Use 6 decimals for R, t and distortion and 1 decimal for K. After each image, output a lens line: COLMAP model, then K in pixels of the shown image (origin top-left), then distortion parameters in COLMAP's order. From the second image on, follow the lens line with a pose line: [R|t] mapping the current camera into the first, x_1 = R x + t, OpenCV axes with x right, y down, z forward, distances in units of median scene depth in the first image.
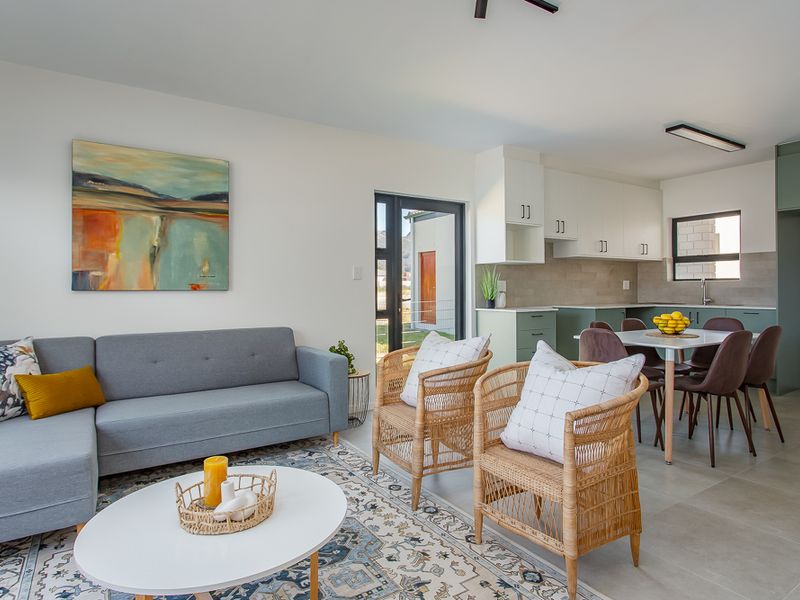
lens RADIAL K [[472.3, 0, 400.9], [0, 472.3, 288.0], [0, 0, 1]] dist [-0.006086, -0.001564]
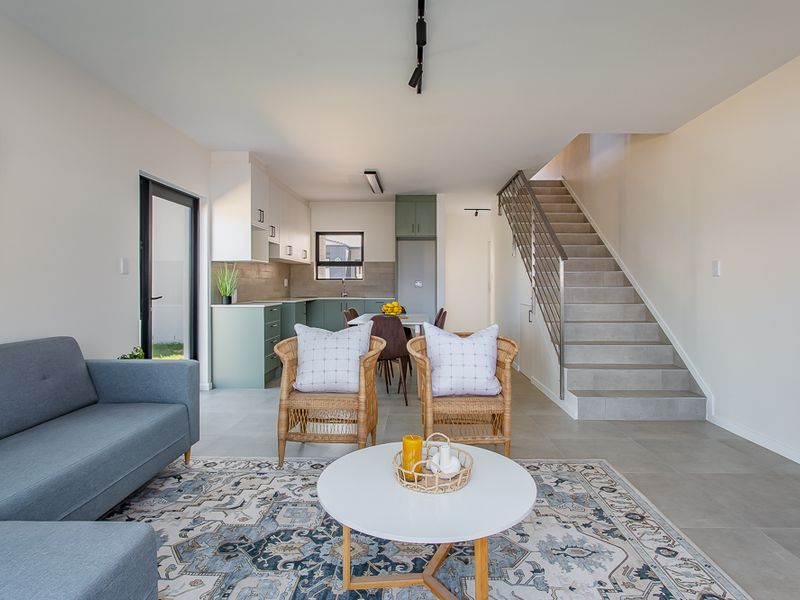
lens RADIAL K [[446.7, 0, 403.4], [0, 446.7, 297.6], [0, 0, 1]] dist [-0.013575, 0.000165]
pose [[0.563628, -0.018580, 0.825820, -0.541691], [-0.005820, 0.999633, 0.026463, 0.000239], [-0.826008, -0.019722, 0.563313, 0.183203]]
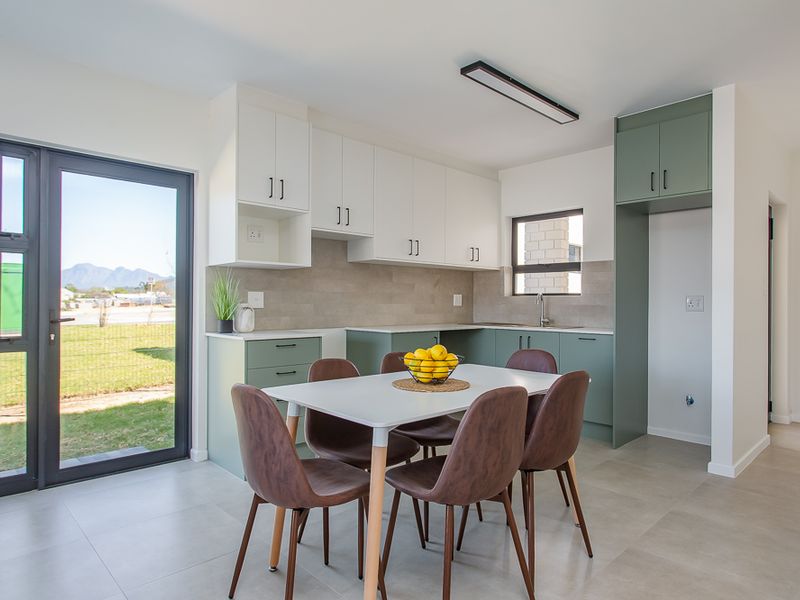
lens RADIAL K [[492.1, 0, 404.8], [0, 492.1, 301.4], [0, 0, 1]] dist [-0.003334, -0.001710]
pose [[0.980038, 0.010390, 0.198537, 0.410910], [-0.010597, 0.999944, -0.000022, -0.006016], [-0.198526, -0.002082, 0.980093, 0.383384]]
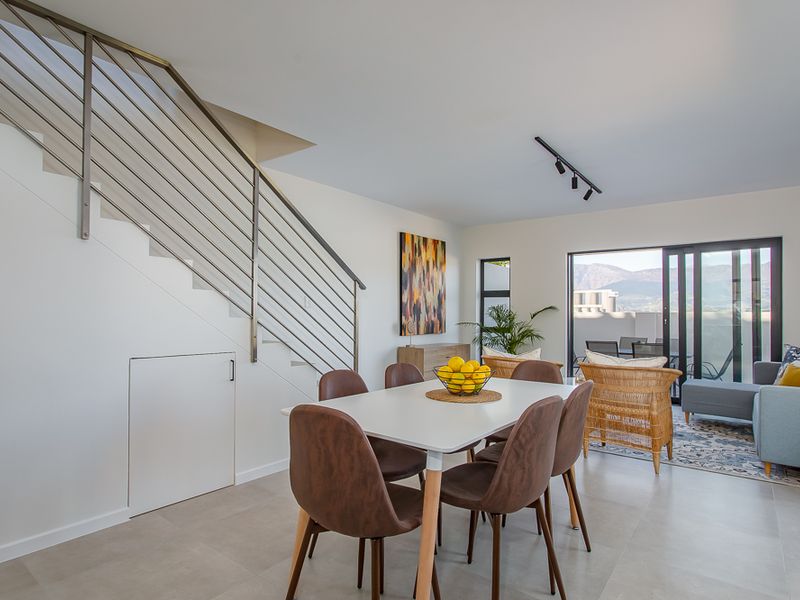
lens RADIAL K [[457.5, 0, 400.8], [0, 457.5, 304.7], [0, 0, 1]] dist [-0.002004, 0.000141]
pose [[-0.939173, -0.006798, -0.343377, 0.845615], [0.000186, 0.999794, -0.020304, -0.007601], [0.343444, -0.019133, -0.938978, 1.505814]]
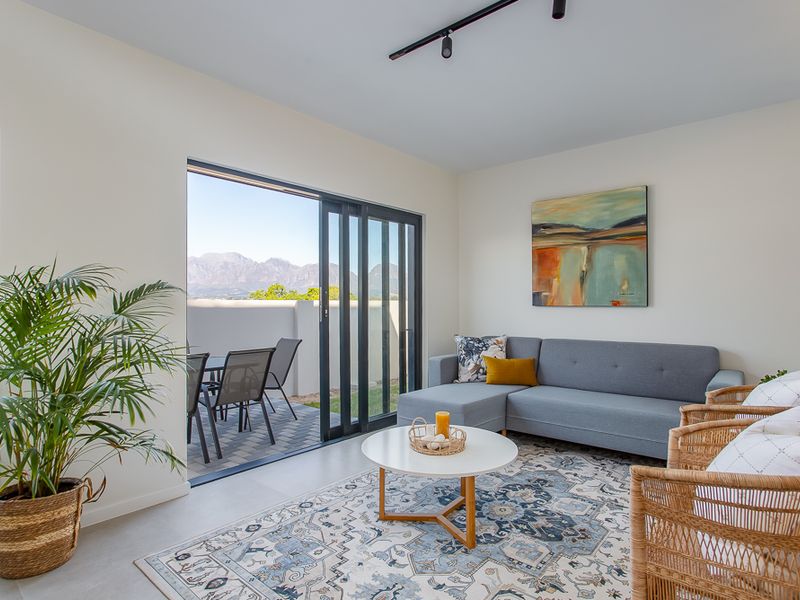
lens RADIAL K [[440.0, 0, 400.0], [0, 440.0, 300.0], [0, 0, 1]] dist [-0.026175, 0.000331]
pose [[0.278224, -0.006440, -0.960495, 0.425615], [0.002280, 0.999979, -0.006044, -0.004545], [0.960514, -0.000509, 0.278233, 0.190609]]
